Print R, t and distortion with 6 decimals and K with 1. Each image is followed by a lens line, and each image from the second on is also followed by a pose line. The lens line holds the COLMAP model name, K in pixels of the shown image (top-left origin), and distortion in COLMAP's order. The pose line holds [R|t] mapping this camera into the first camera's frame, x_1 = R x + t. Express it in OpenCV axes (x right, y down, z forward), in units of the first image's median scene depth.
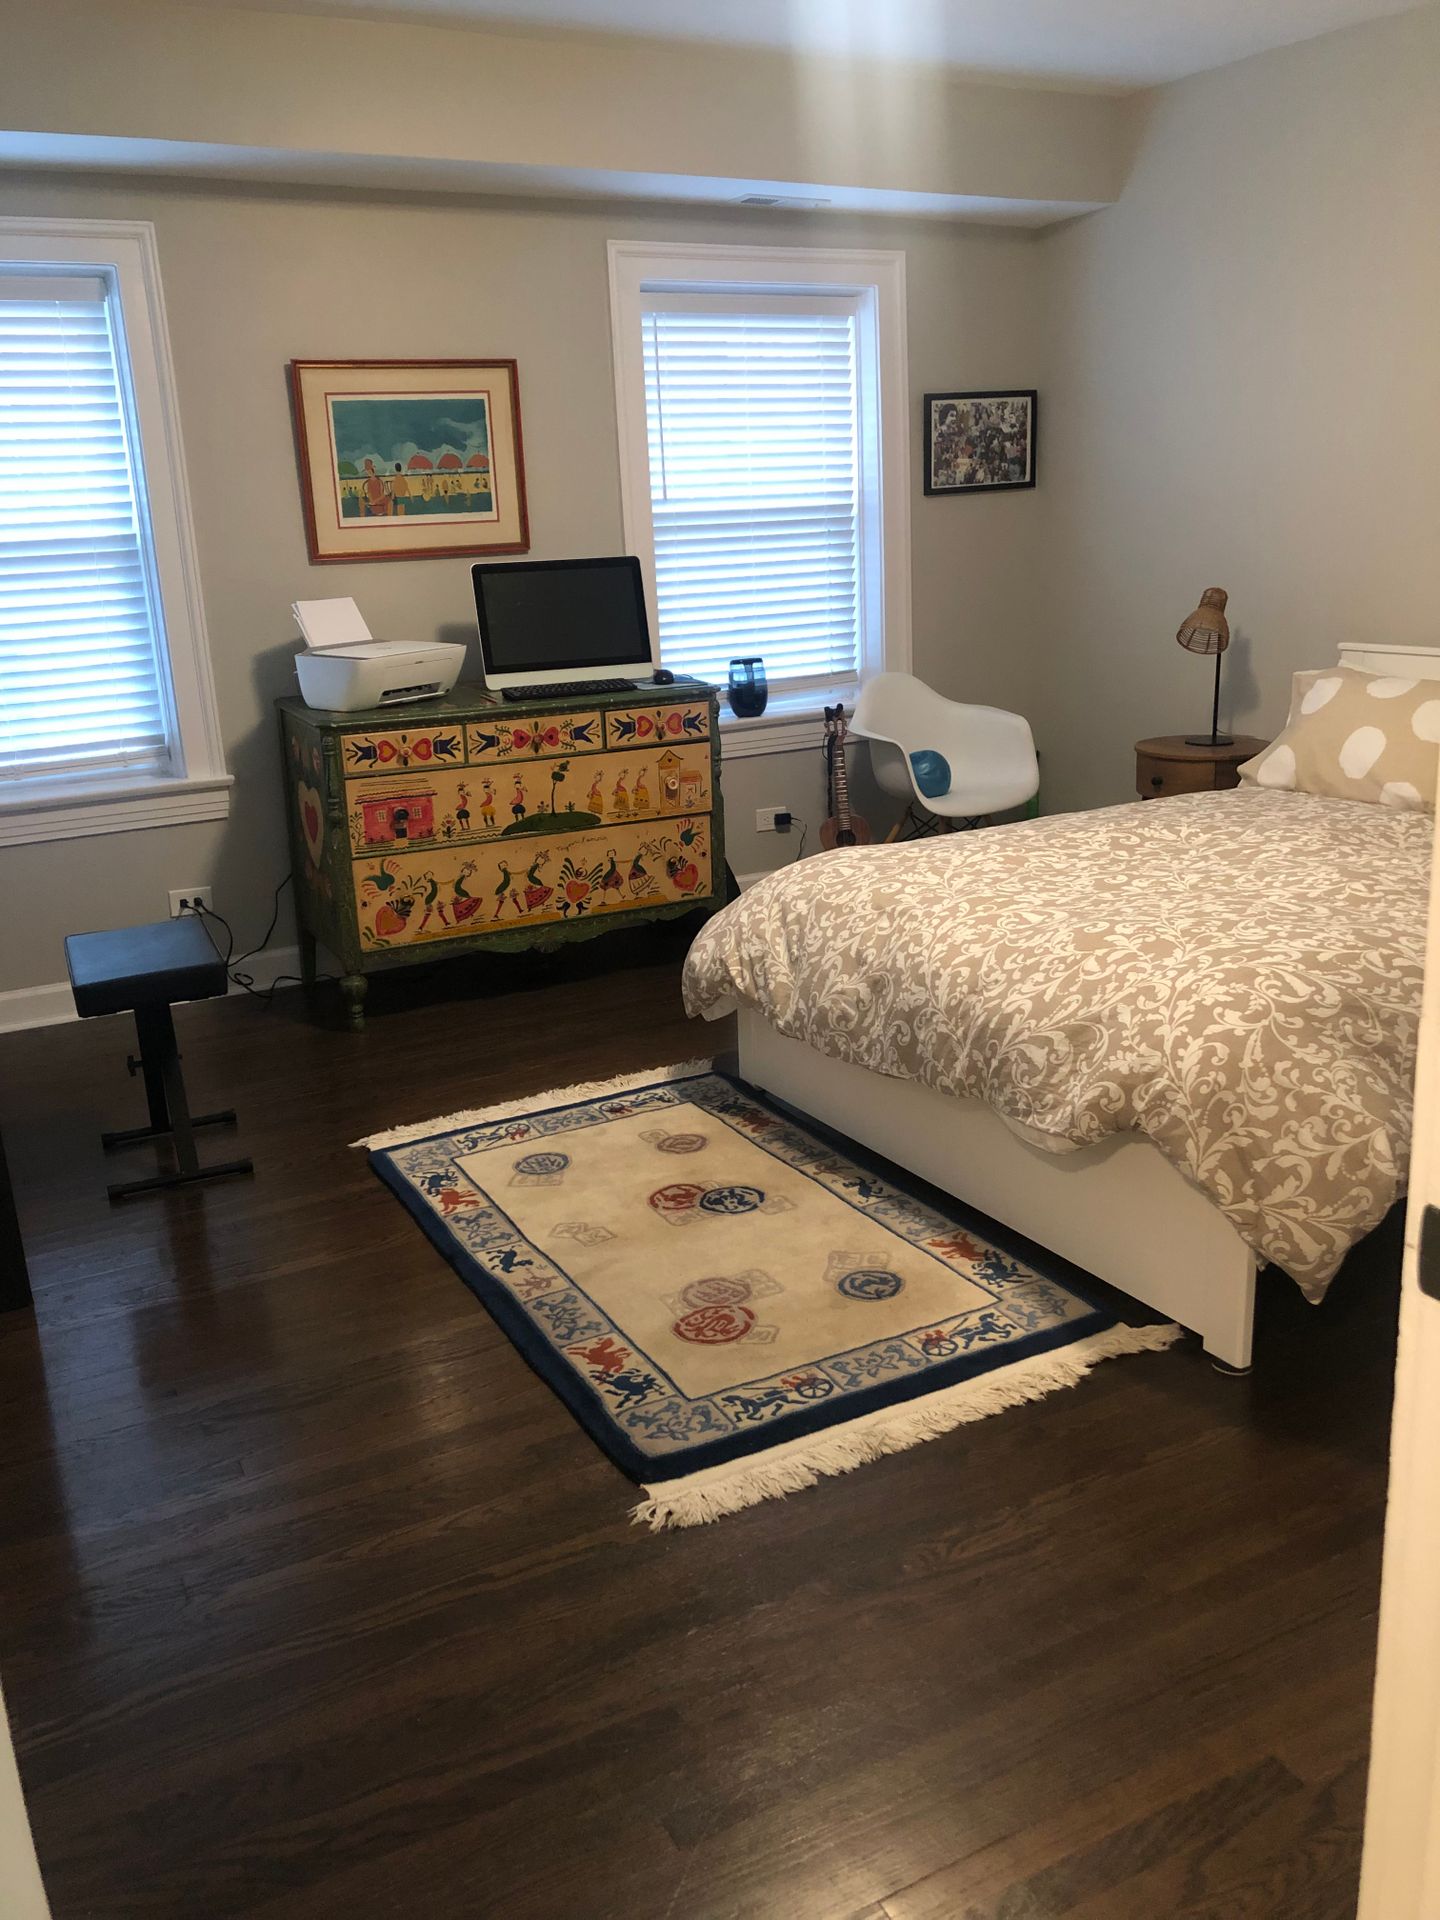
lens RADIAL K [[1558.7, 0, 726.4], [0, 1558.7, 958.5], [0, 0, 1]] dist [0.011652, -0.022866]
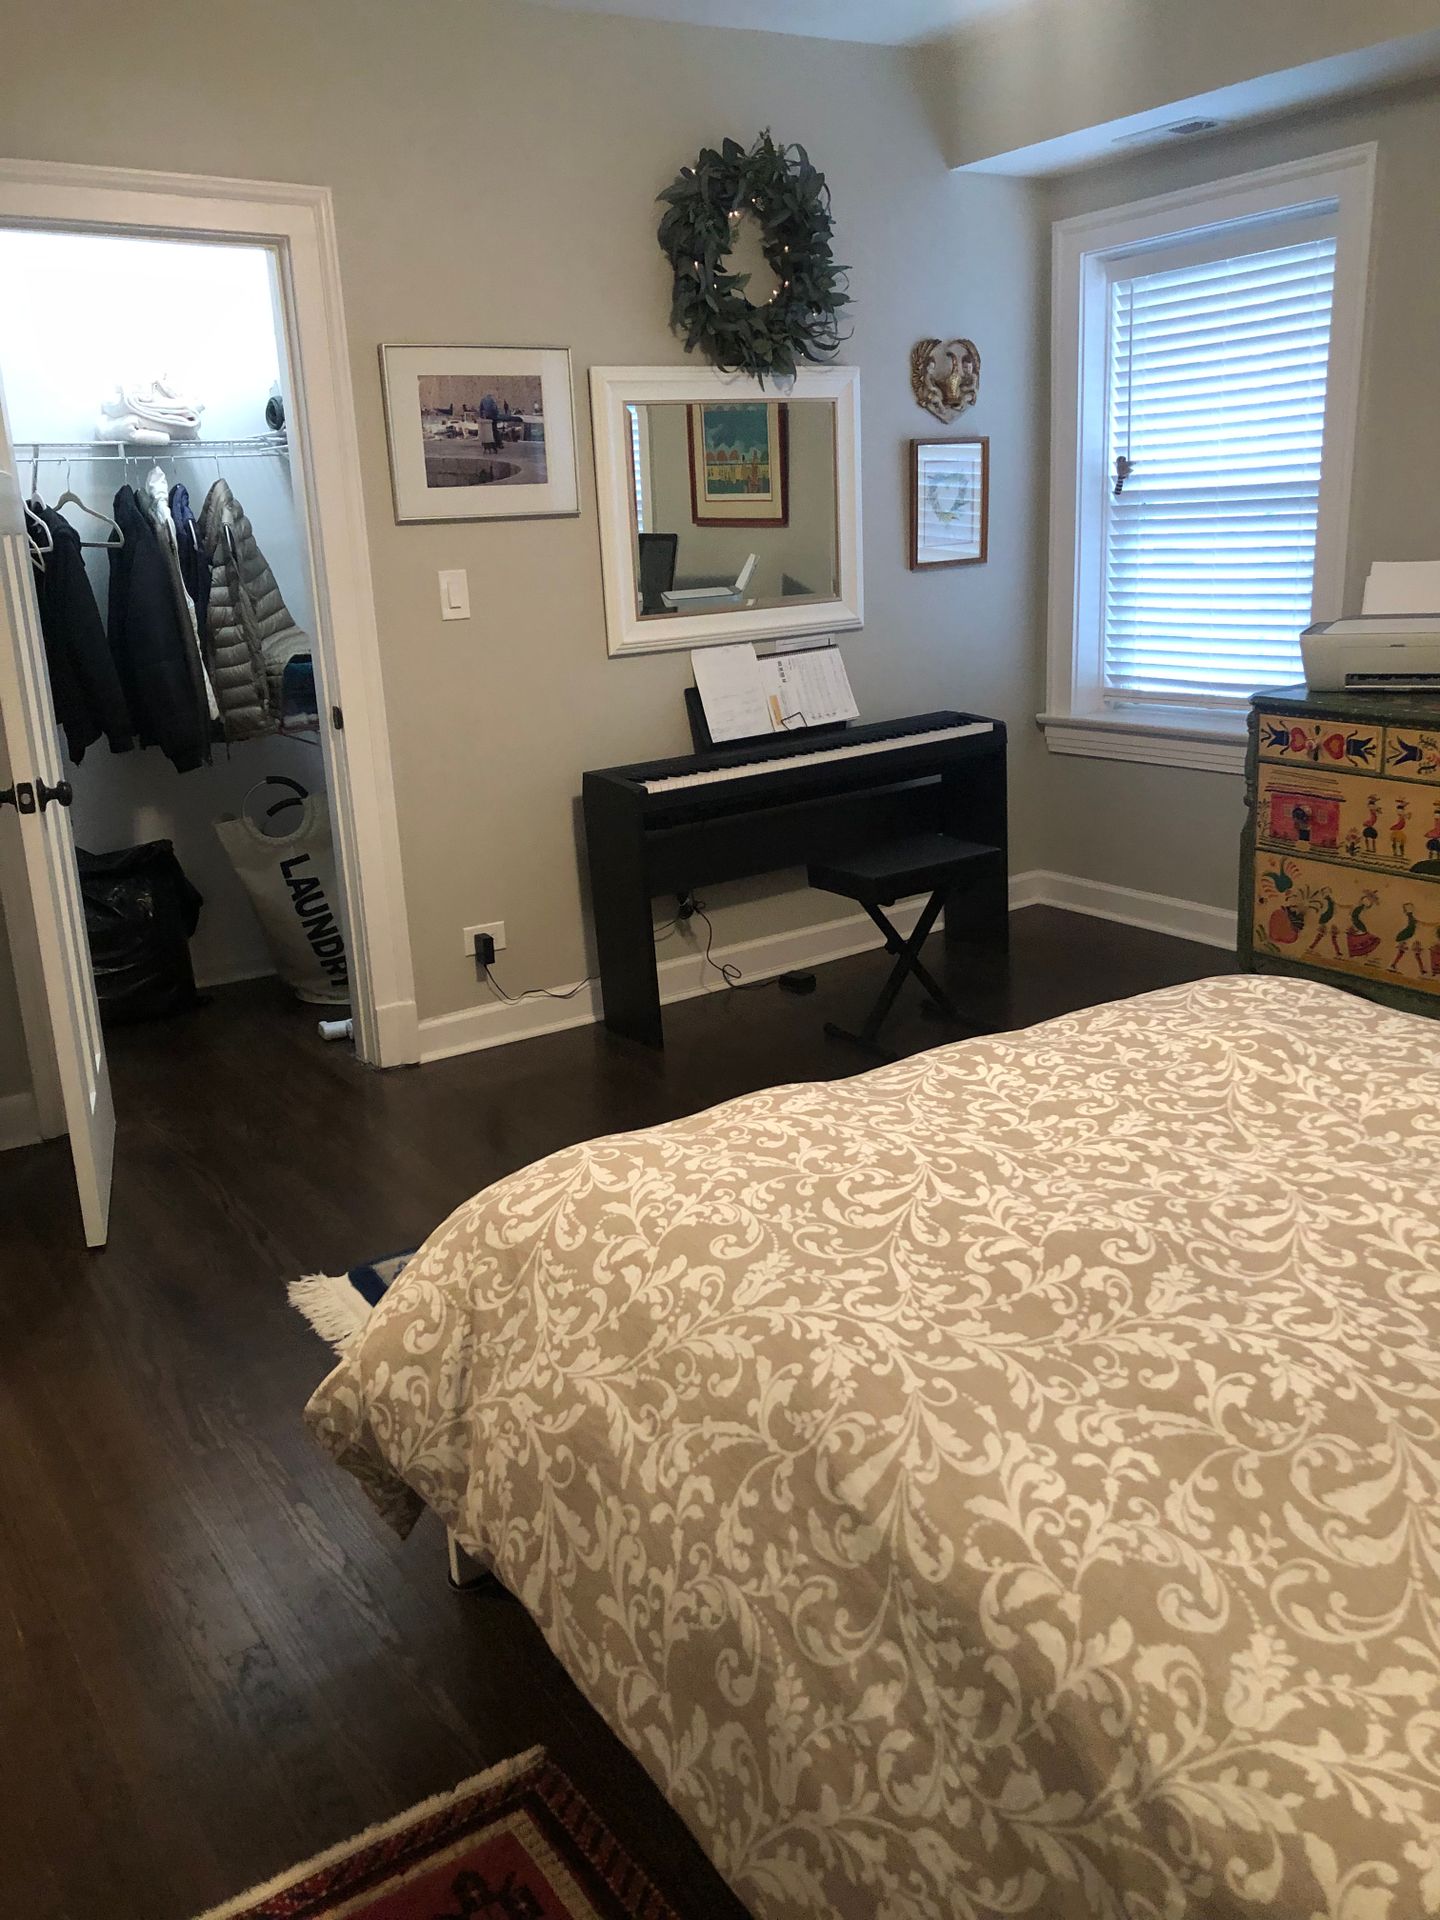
lens RADIAL K [[1558.7, 0, 727.3], [0, 1558.7, 961.3], [0, 0, 1]] dist [0.011652, -0.022866]
pose [[0.118630, 0.310415, -0.943170, 0.599960], [-0.230667, 0.932506, 0.277893, -0.182454], [0.965774, 0.184592, 0.182225, 0.537873]]
